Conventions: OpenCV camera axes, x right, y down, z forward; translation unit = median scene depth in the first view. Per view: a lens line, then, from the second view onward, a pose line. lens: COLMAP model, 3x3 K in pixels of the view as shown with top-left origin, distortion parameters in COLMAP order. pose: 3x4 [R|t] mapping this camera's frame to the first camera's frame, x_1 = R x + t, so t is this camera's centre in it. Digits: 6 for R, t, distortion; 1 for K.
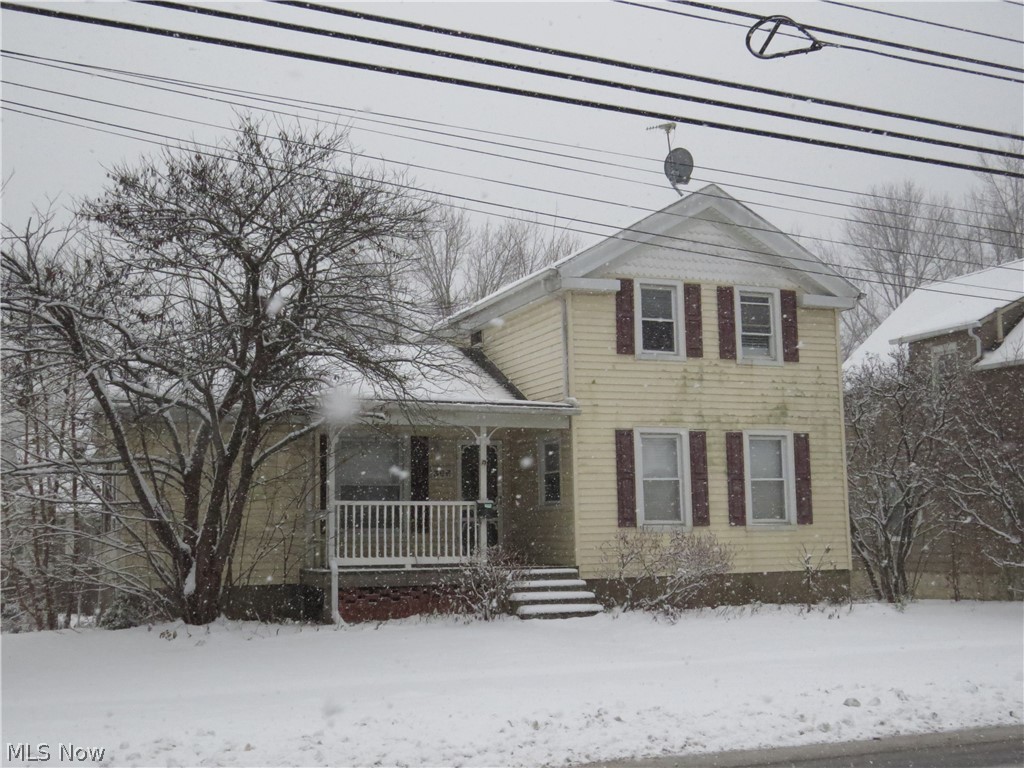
lens RADIAL K [[1200.7, 0, 512.0], [0, 1200.7, 384.0], [0, 0, 1]] dist [-0.014270, -0.011119]
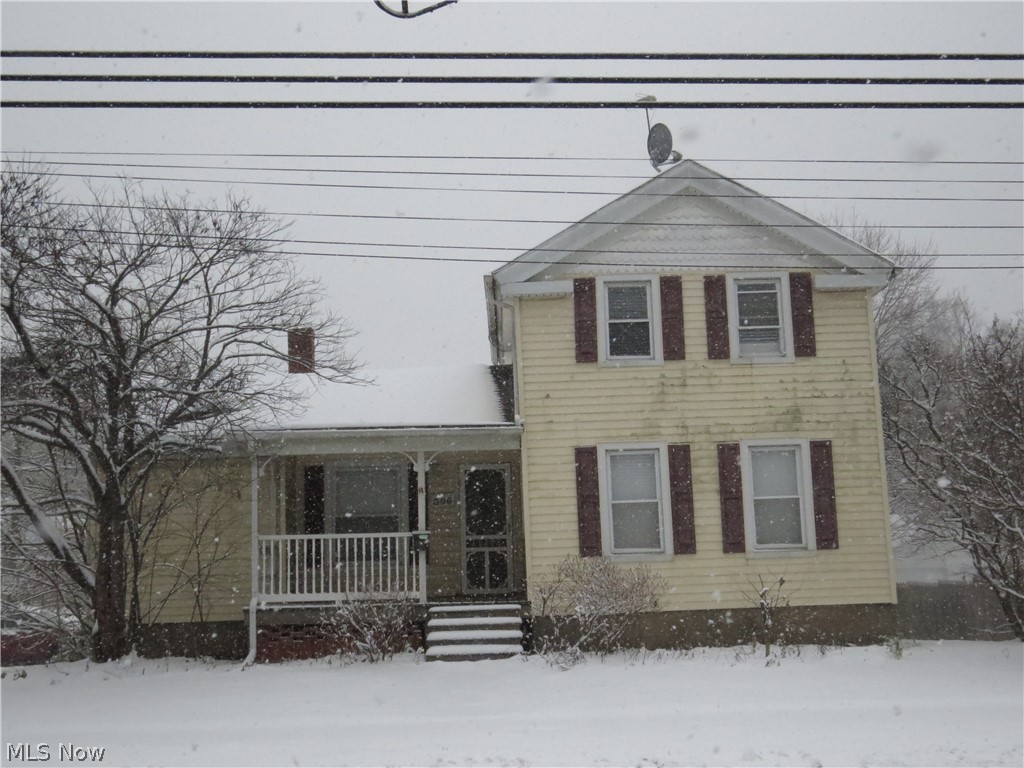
lens RADIAL K [[1223.6, 0, 512.0], [0, 1223.6, 384.0], [0, 0, 1]] dist [-0.014803, 0.015377]
pose [[0.932767, -0.065398, -0.354498, 0.357158], [0.059730, 0.997851, -0.026921, 0.011979], [0.355497, 0.003937, 0.934669, 0.128517]]
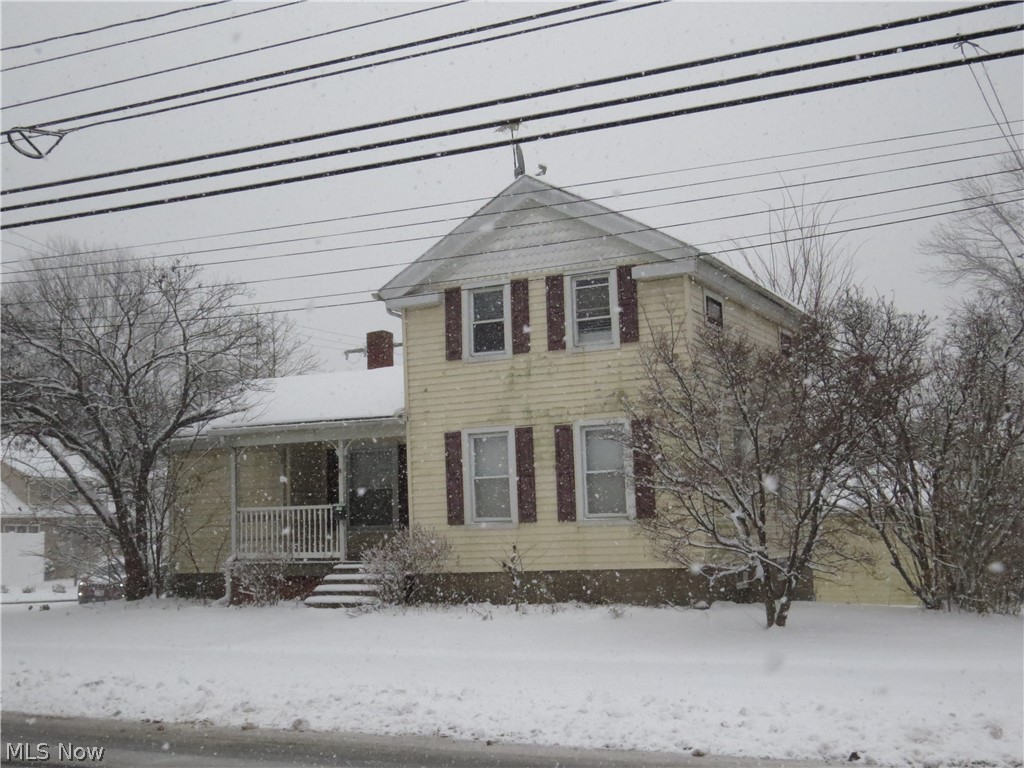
lens RADIAL K [[1223.6, 0, 512.0], [0, 1223.6, 384.0], [0, 0, 1]] dist [-0.014803, 0.015377]
pose [[0.671079, -0.092794, -0.735556, 0.894440], [0.110931, 0.993535, -0.024132, 0.026858], [0.733040, -0.065401, 0.677034, 0.306886]]
